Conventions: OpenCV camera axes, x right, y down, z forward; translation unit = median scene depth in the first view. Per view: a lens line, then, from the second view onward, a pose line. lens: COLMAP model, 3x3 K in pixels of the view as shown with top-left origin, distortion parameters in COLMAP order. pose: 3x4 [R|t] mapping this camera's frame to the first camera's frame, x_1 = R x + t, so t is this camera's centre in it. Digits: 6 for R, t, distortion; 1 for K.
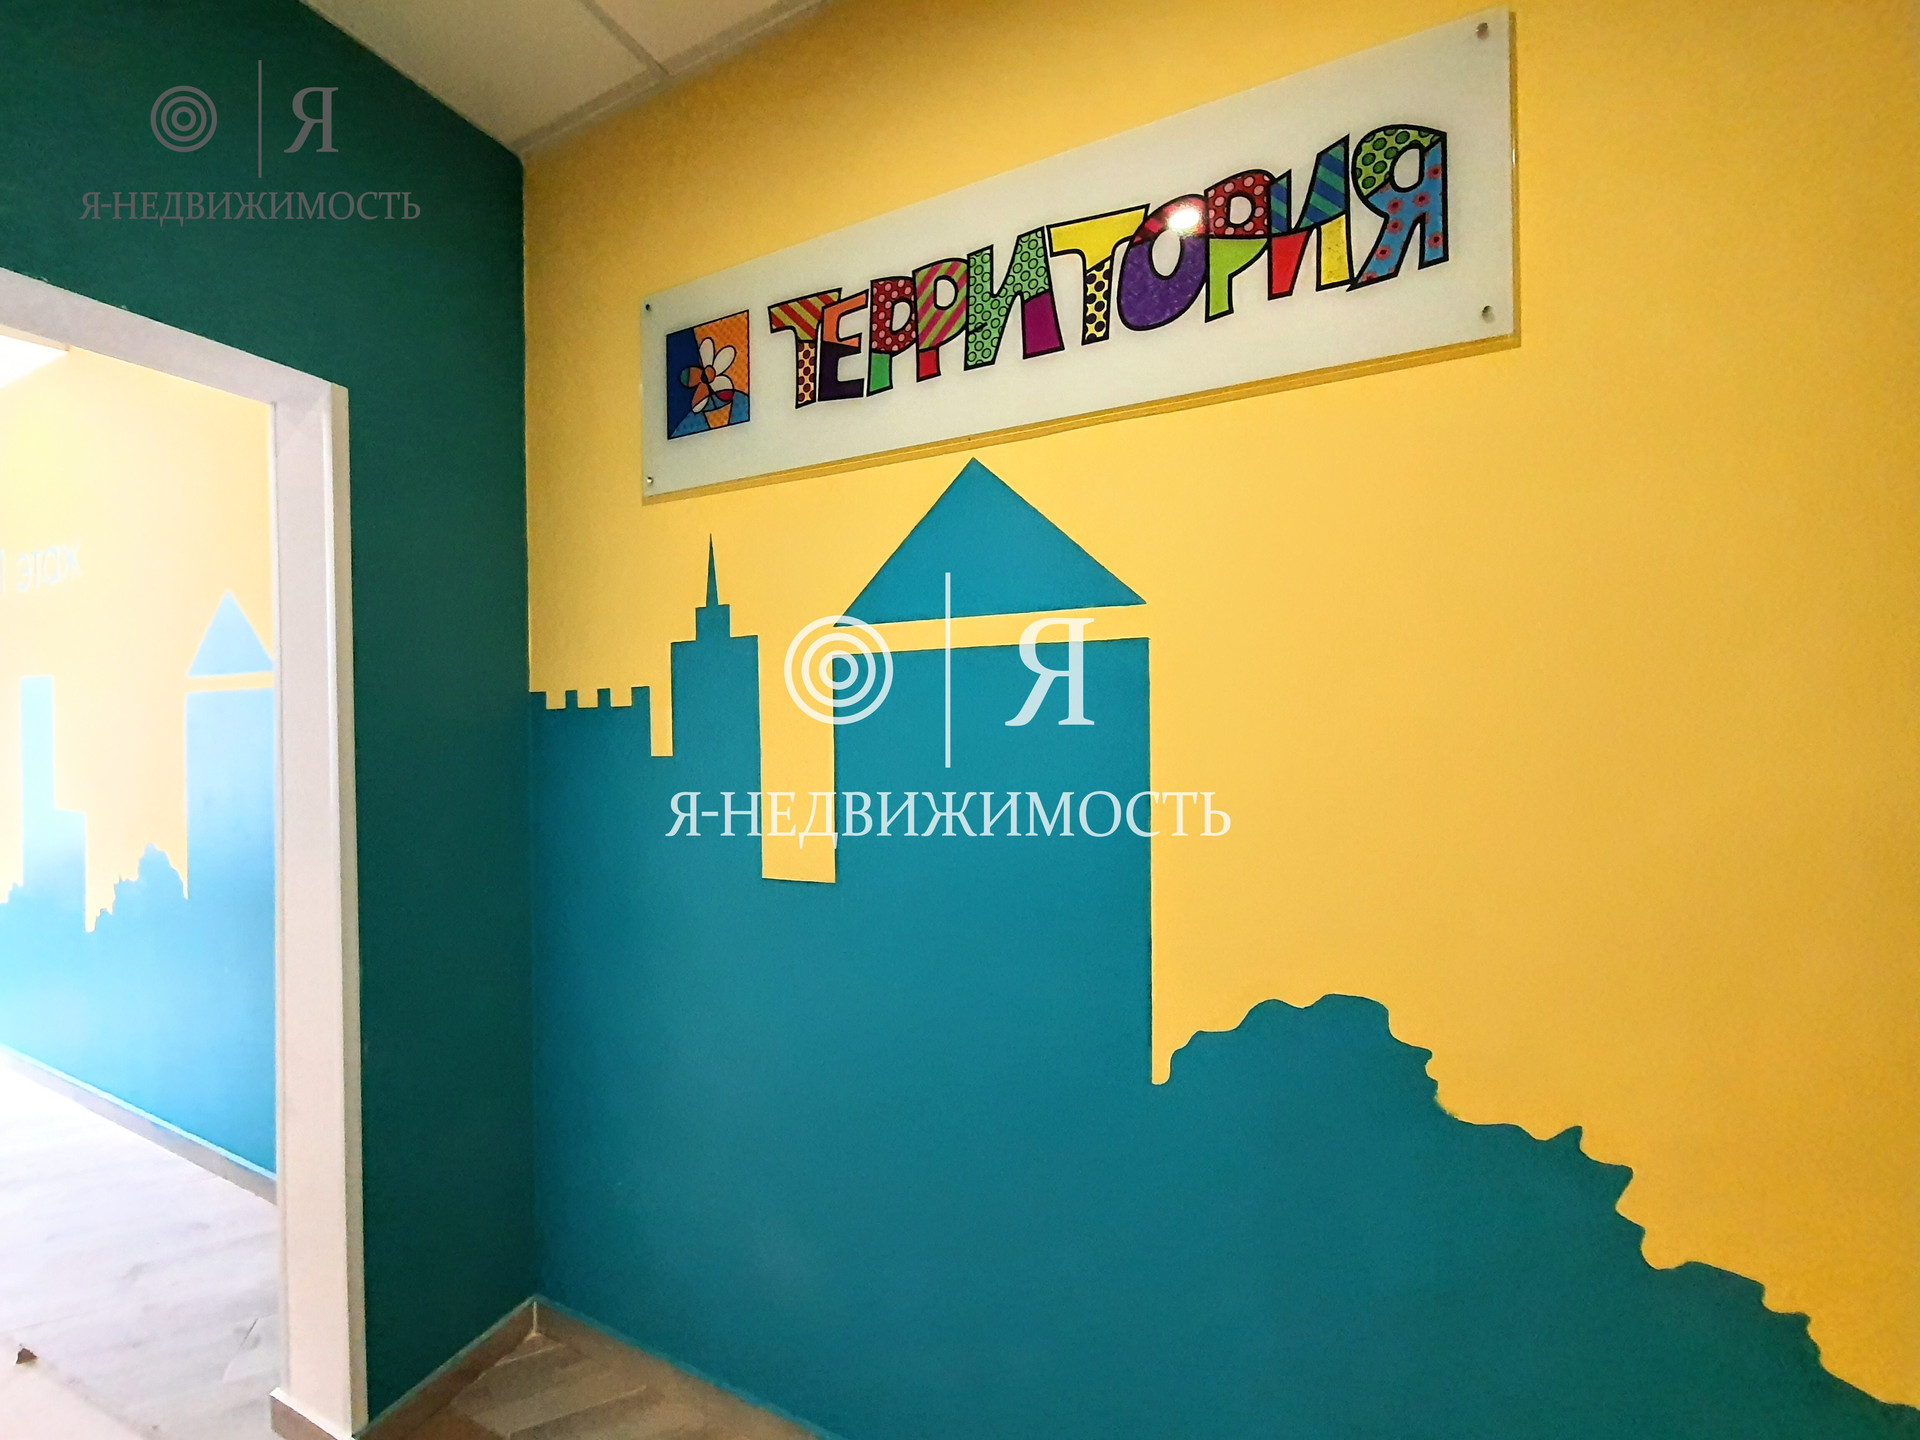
lens RADIAL K [[770.6, 0, 959.0], [0, 770.6, 722.7], [0, 0, 1]] dist [0.002070, 0.000167]
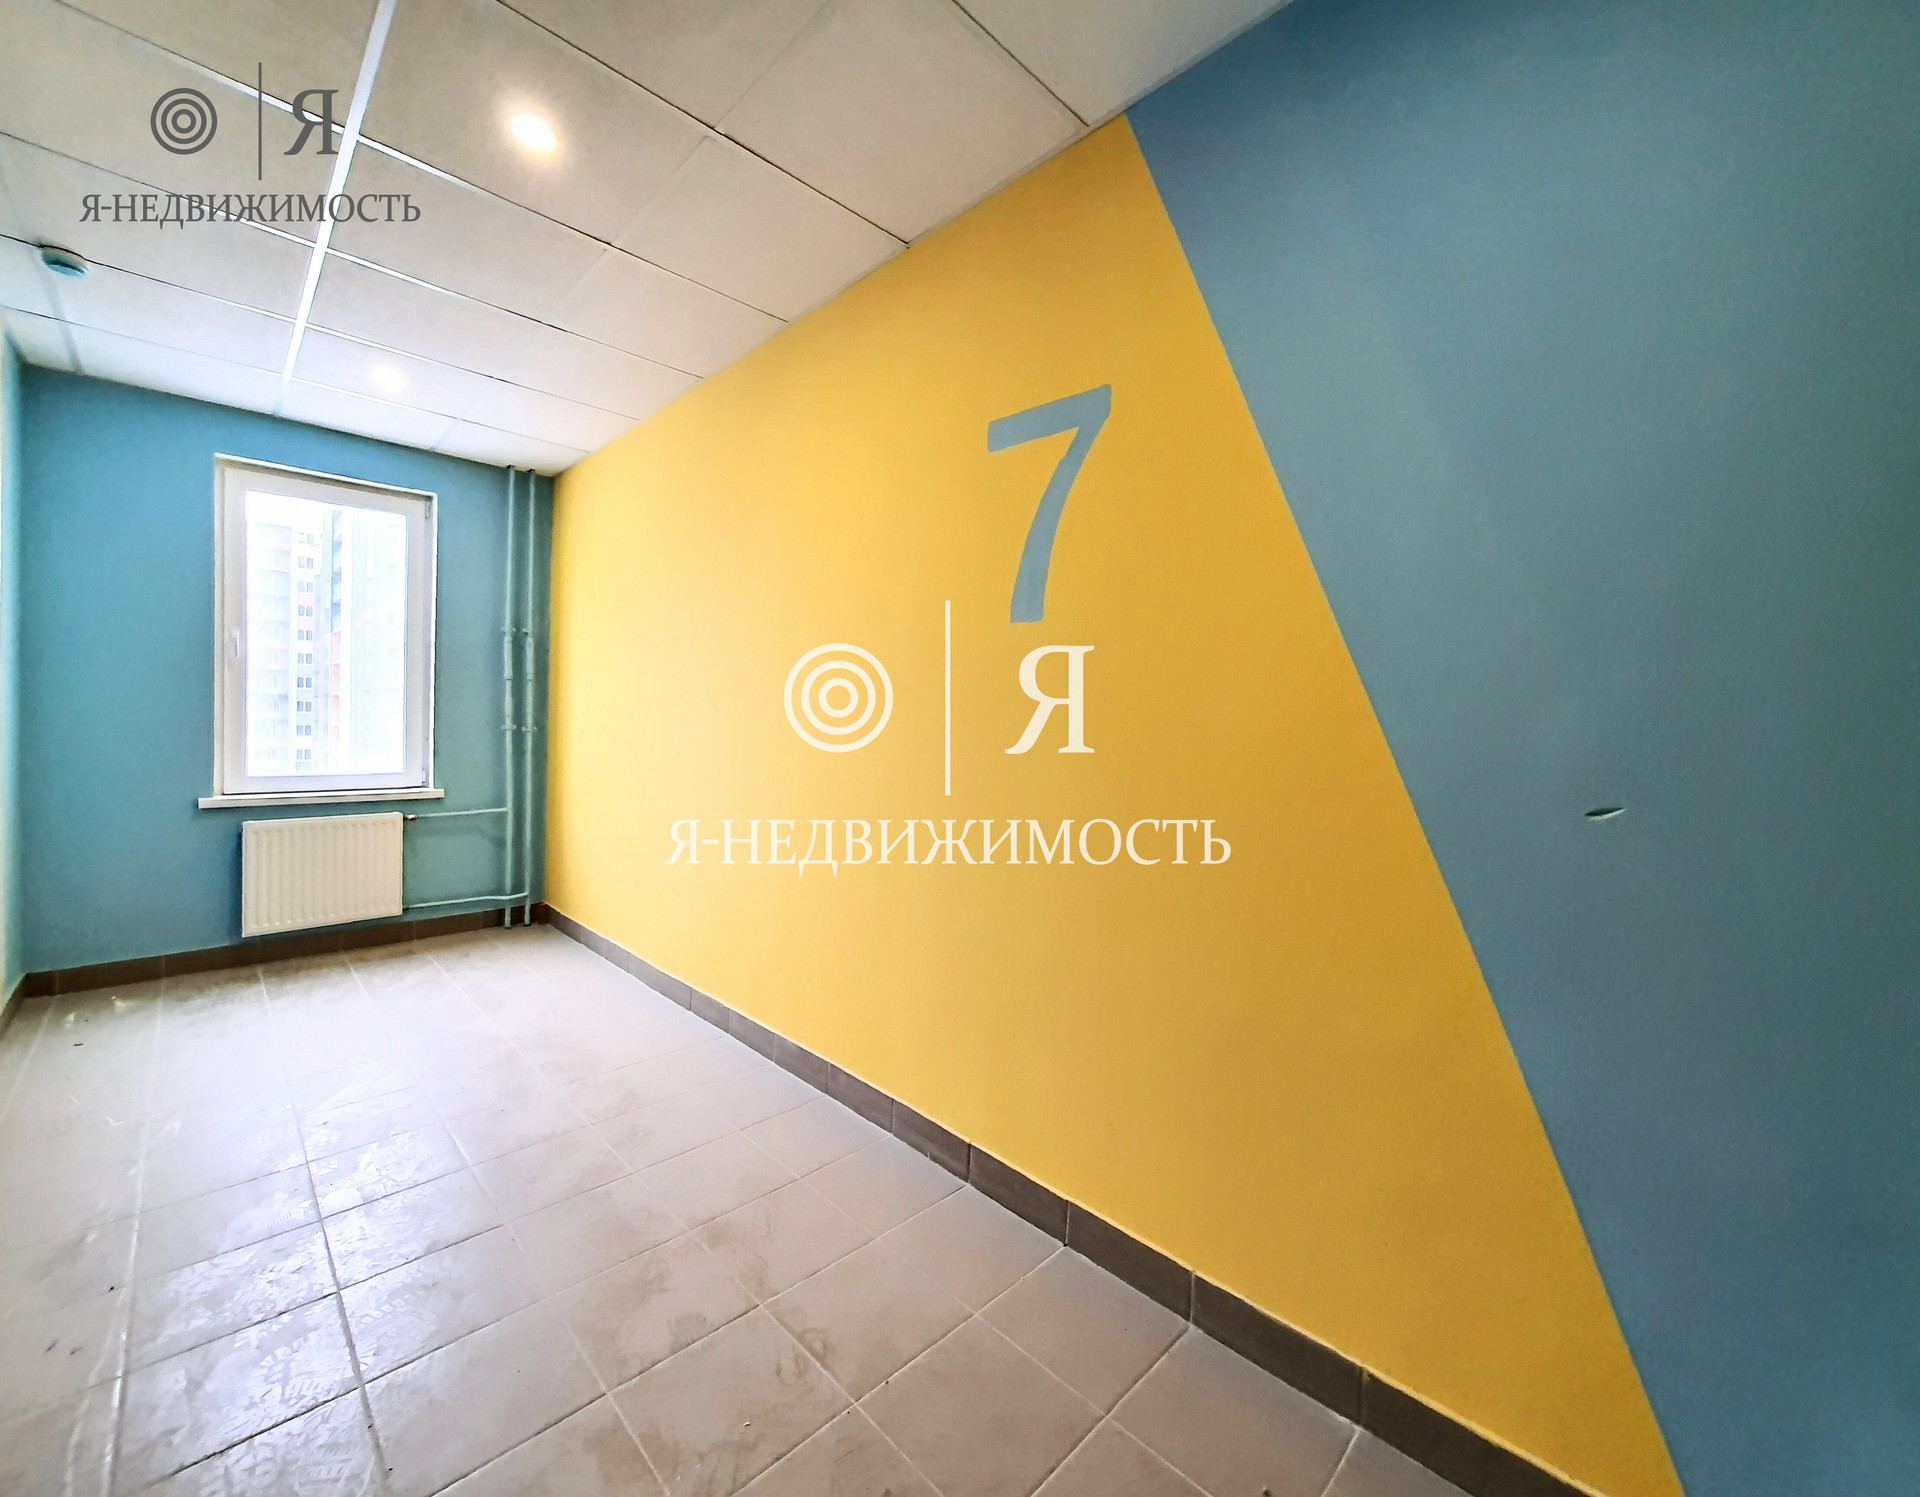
lens RADIAL K [[769.5, 0, 960.4], [0, 769.5, 744.1], [0, 0, 1]] dist [0.000267, 0.000002]
pose [[0.999995, -0.000078, 0.003137, -0.909968], [0.000100, 0.999974, -0.007227, -0.741108], [-0.003136, 0.007228, 0.999969, 0.399441]]
